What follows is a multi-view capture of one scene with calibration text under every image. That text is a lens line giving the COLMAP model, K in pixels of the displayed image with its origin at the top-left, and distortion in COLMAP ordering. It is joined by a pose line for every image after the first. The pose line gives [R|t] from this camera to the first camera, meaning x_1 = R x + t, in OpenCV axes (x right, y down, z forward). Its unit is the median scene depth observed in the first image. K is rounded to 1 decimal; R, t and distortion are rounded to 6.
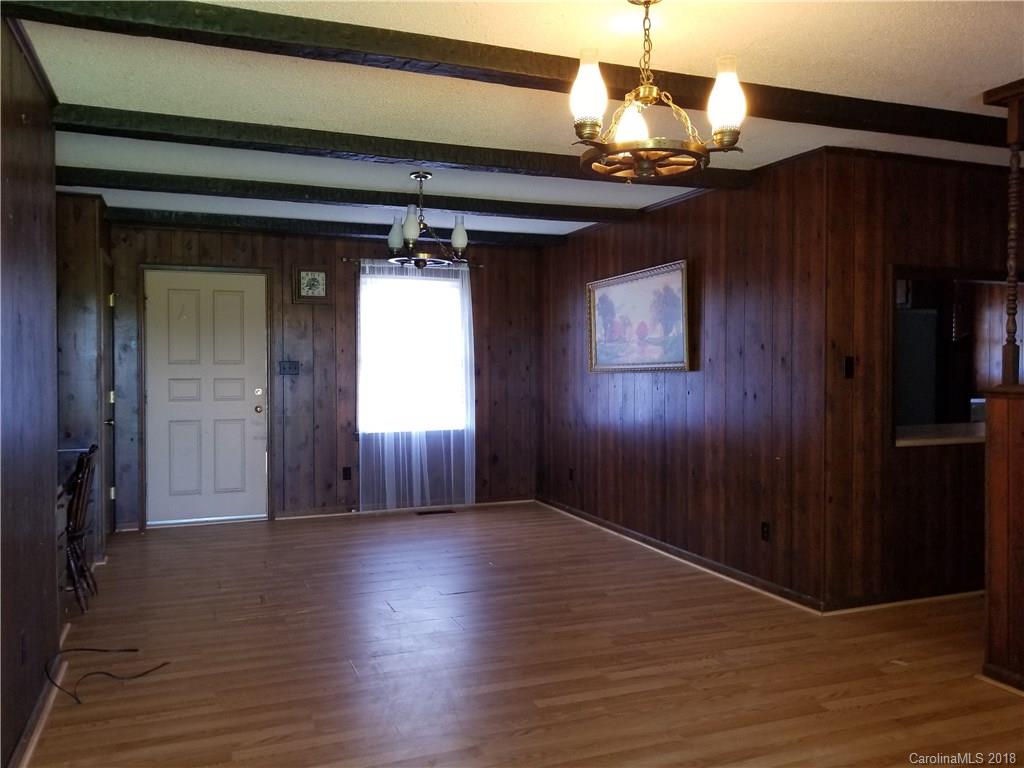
lens RADIAL K [[814.4, 0, 510.0], [0, 814.4, 384.7], [0, 0, 1]] dist [0.093837, -0.127580]
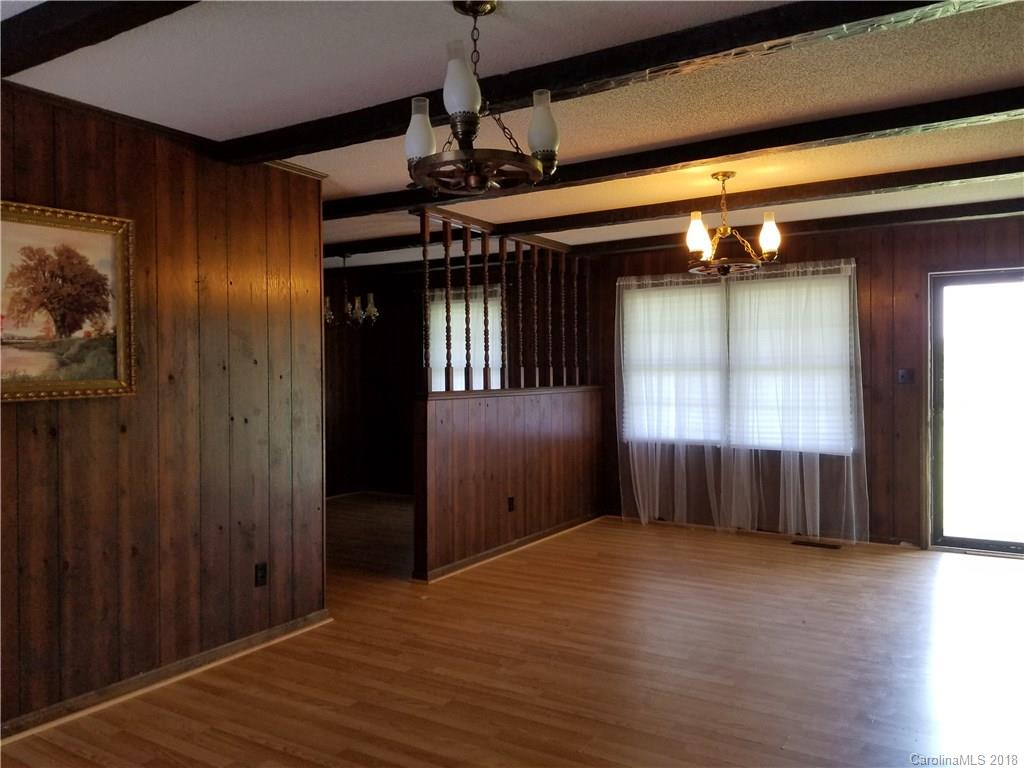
lens RADIAL K [[814.4, 0, 508.4], [0, 814.4, 376.7], [0, 0, 1]] dist [0.093837, -0.127580]
pose [[-0.593505, -0.009175, 0.804778, -0.605586], [0.020511, 0.999438, 0.026520, -0.052957], [-0.804569, 0.032246, -0.592983, 1.462784]]
